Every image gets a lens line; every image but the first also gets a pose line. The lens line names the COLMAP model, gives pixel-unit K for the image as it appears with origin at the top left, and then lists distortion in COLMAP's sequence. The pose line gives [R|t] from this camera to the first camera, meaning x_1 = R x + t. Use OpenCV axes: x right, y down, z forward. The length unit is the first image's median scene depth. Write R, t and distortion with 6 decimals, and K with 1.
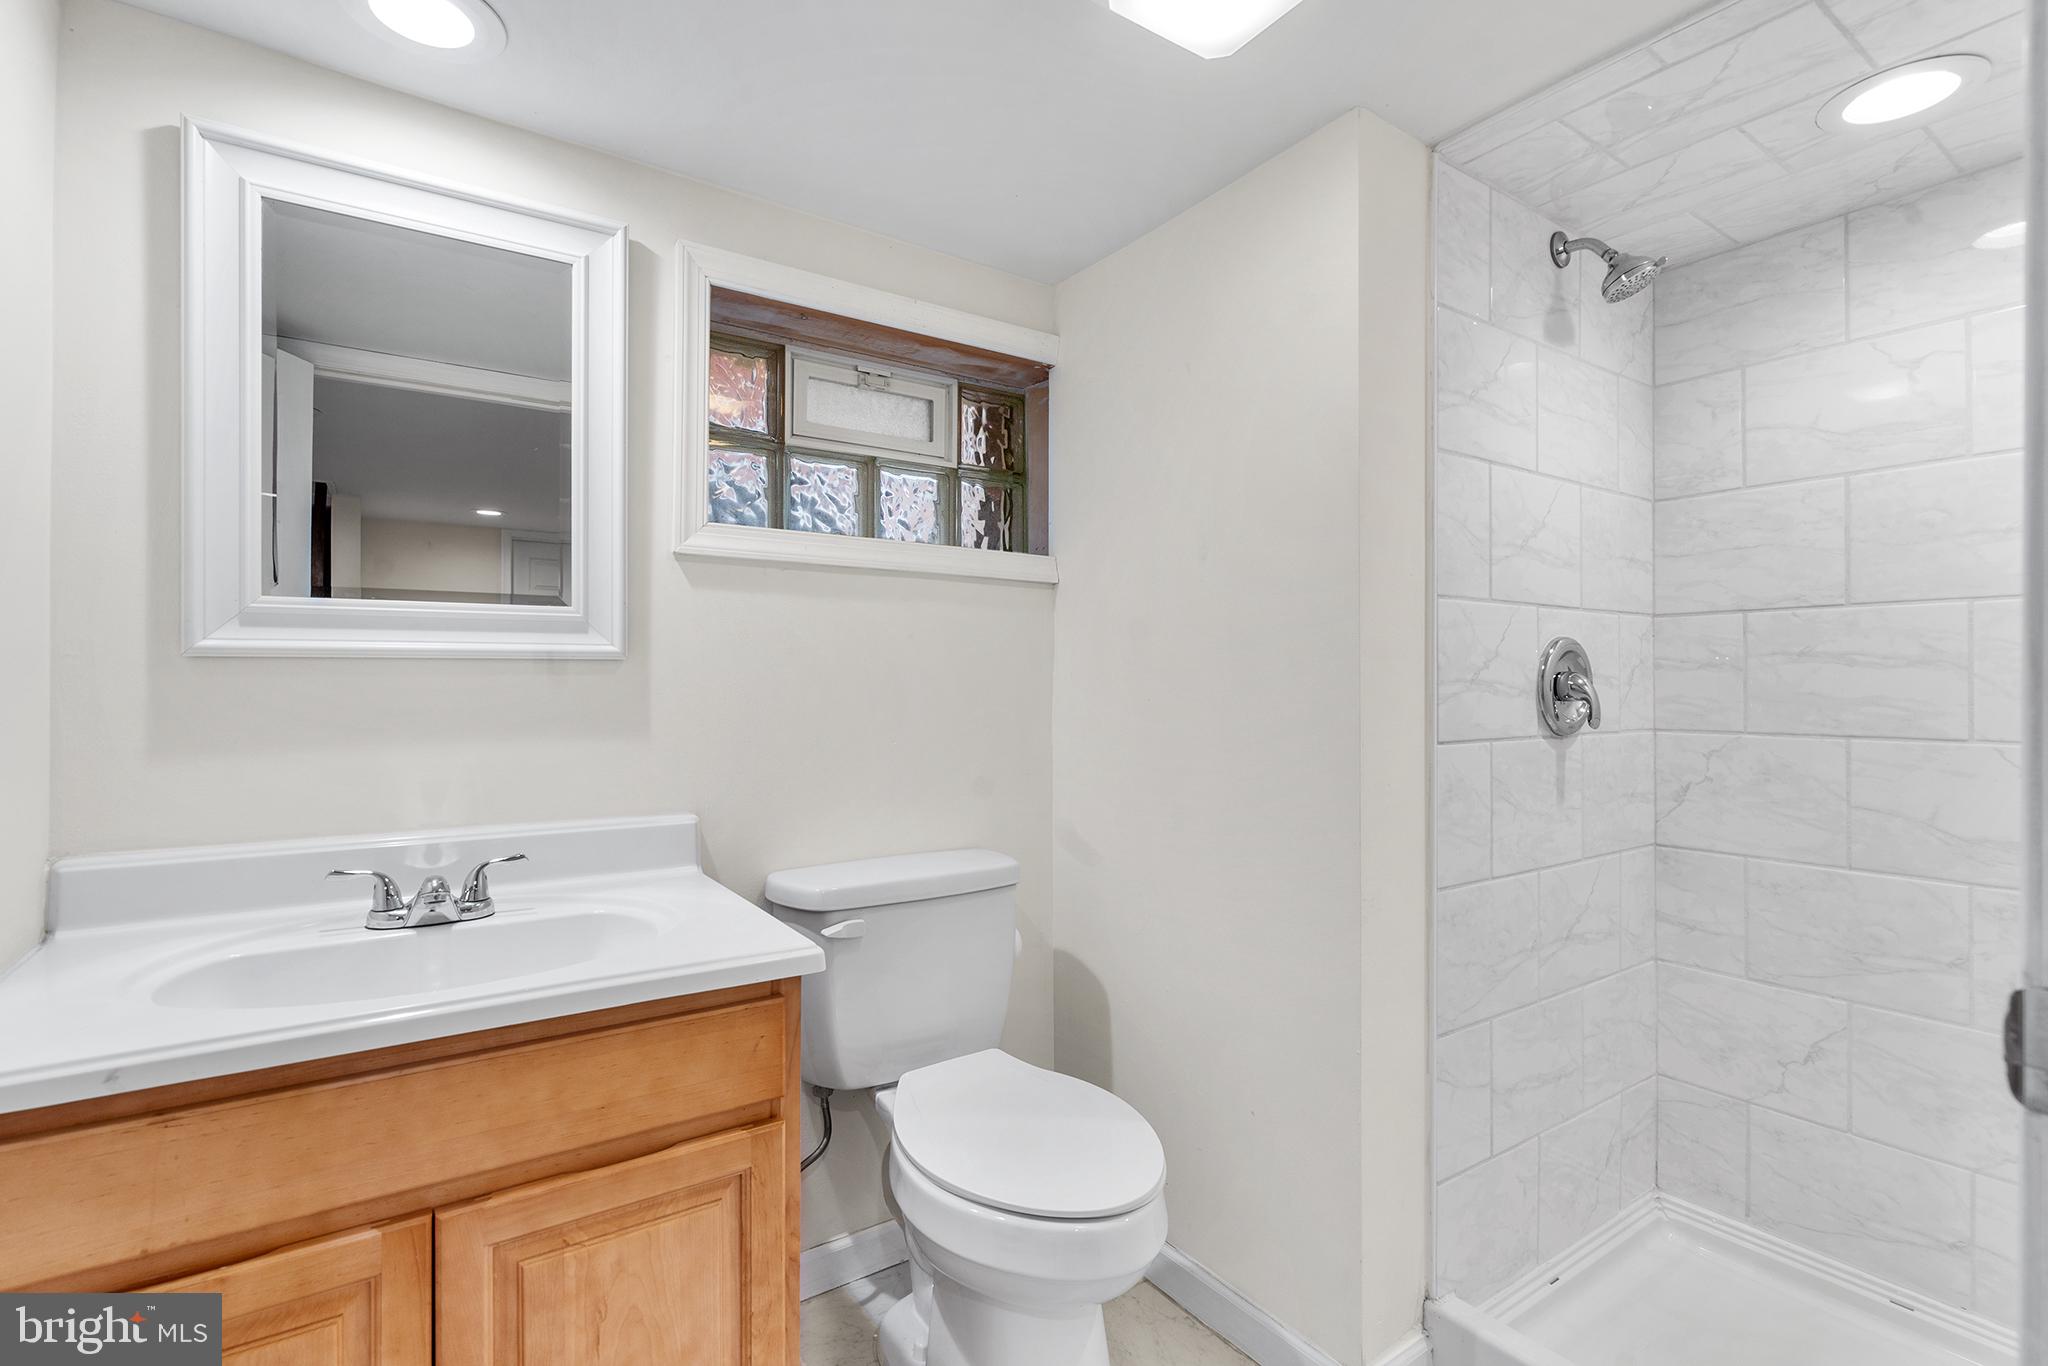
lens RADIAL K [[969.4, 0, 1019.9], [0, 969.4, 682.2], [0, 0, 1]] dist [-0.002415, 0.000392]
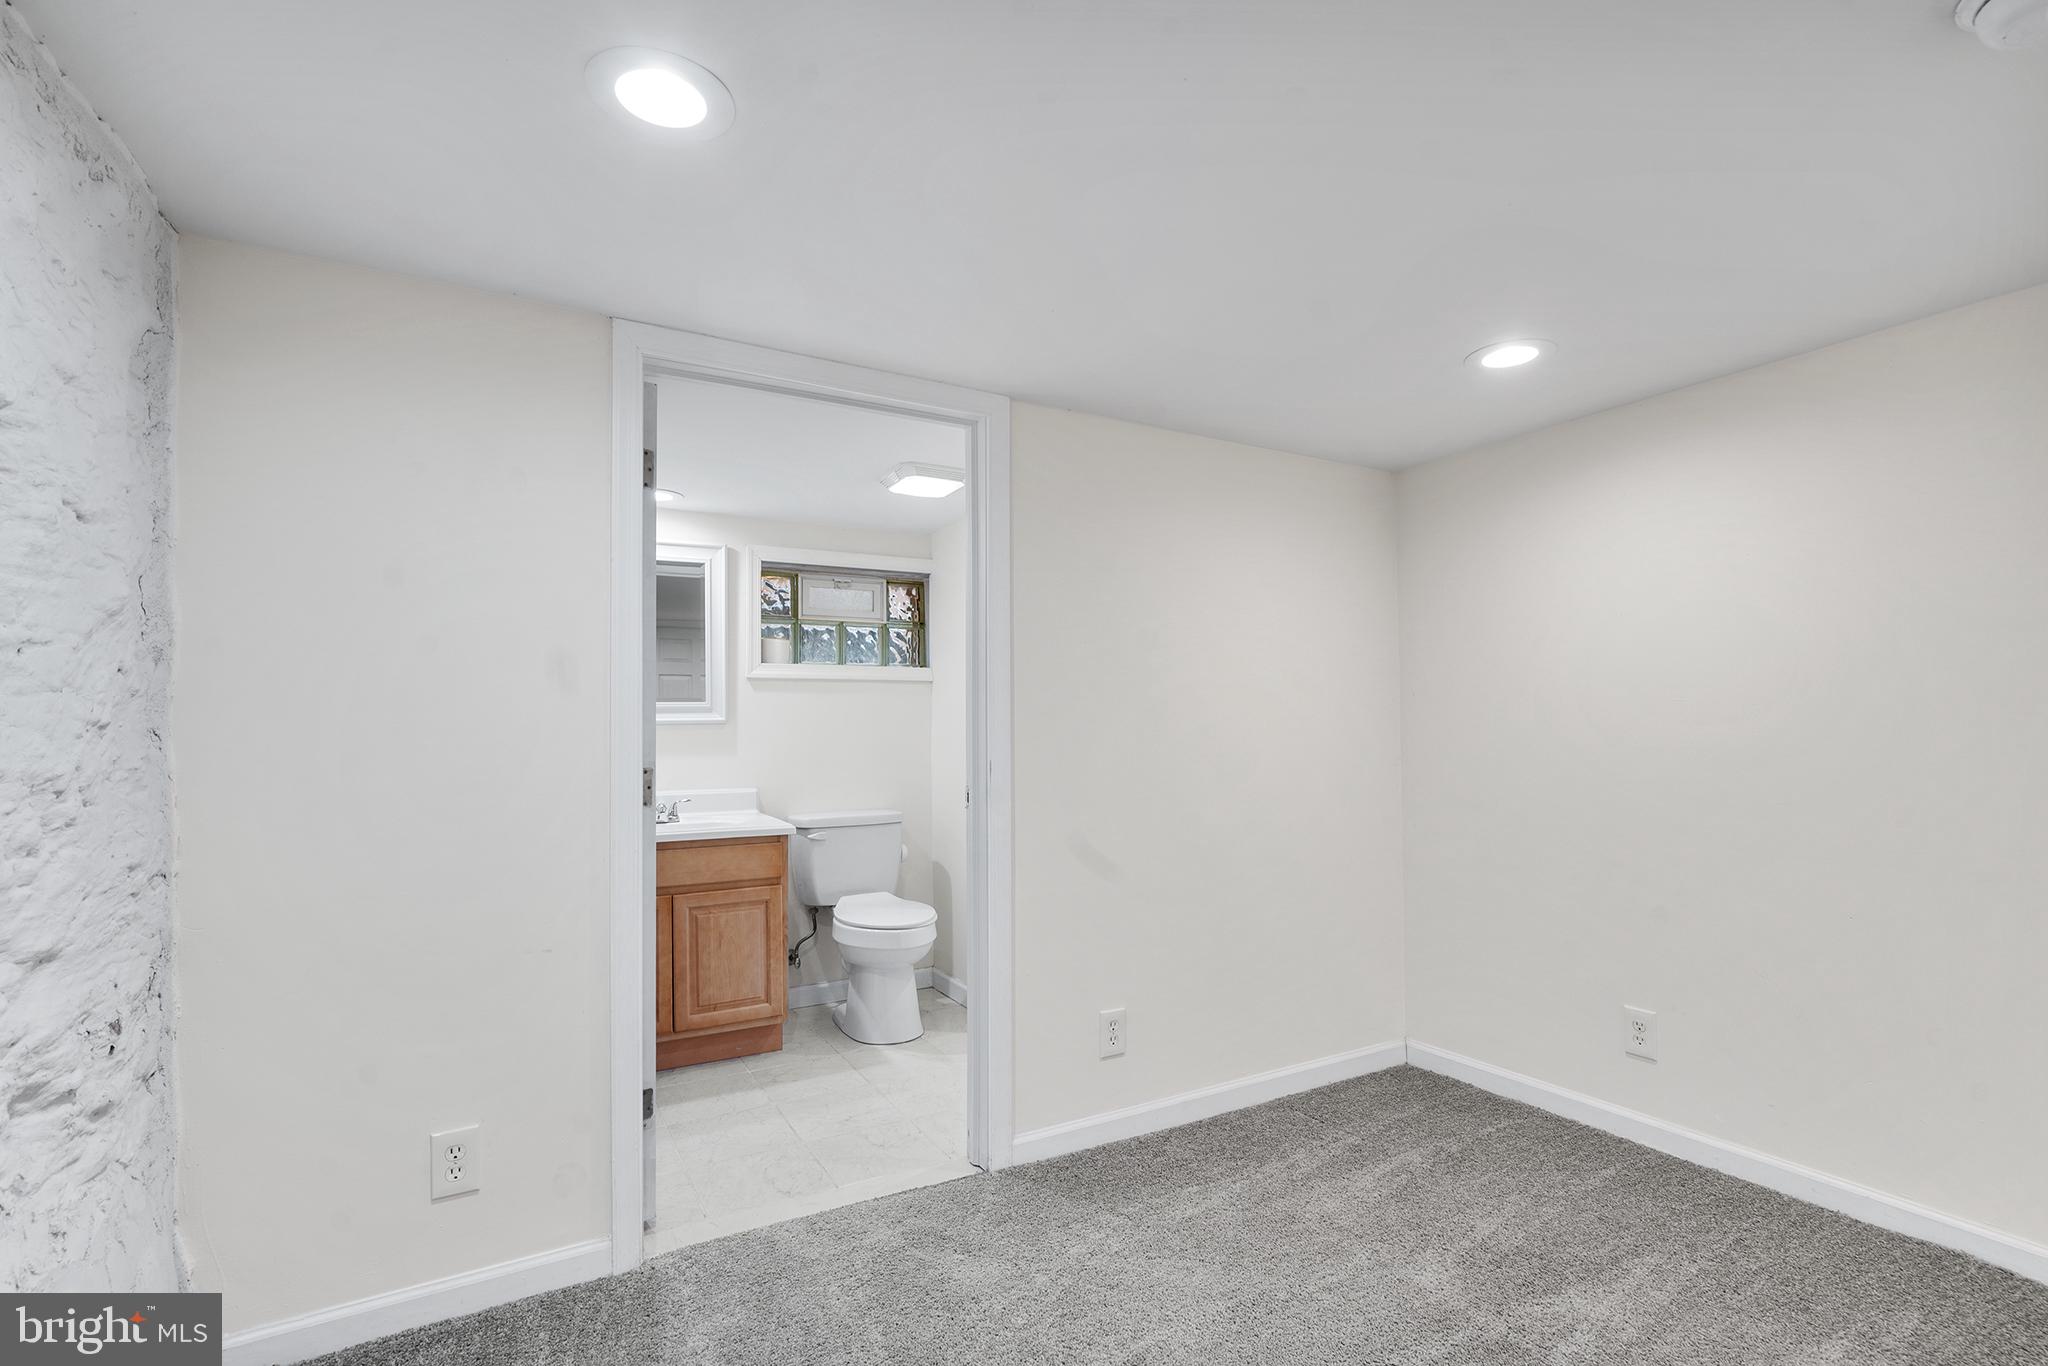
lens RADIAL K [[969.4, 0, 1024.4], [0, 969.4, 702.7], [0, 0, 1]] dist [-0.002415, 0.000392]
pose [[0.996046, -0.014399, -0.087660, 0.617805], [0.012745, 0.999730, -0.019407, -0.020080], [0.087916, 0.018213, 0.995961, -1.526369]]
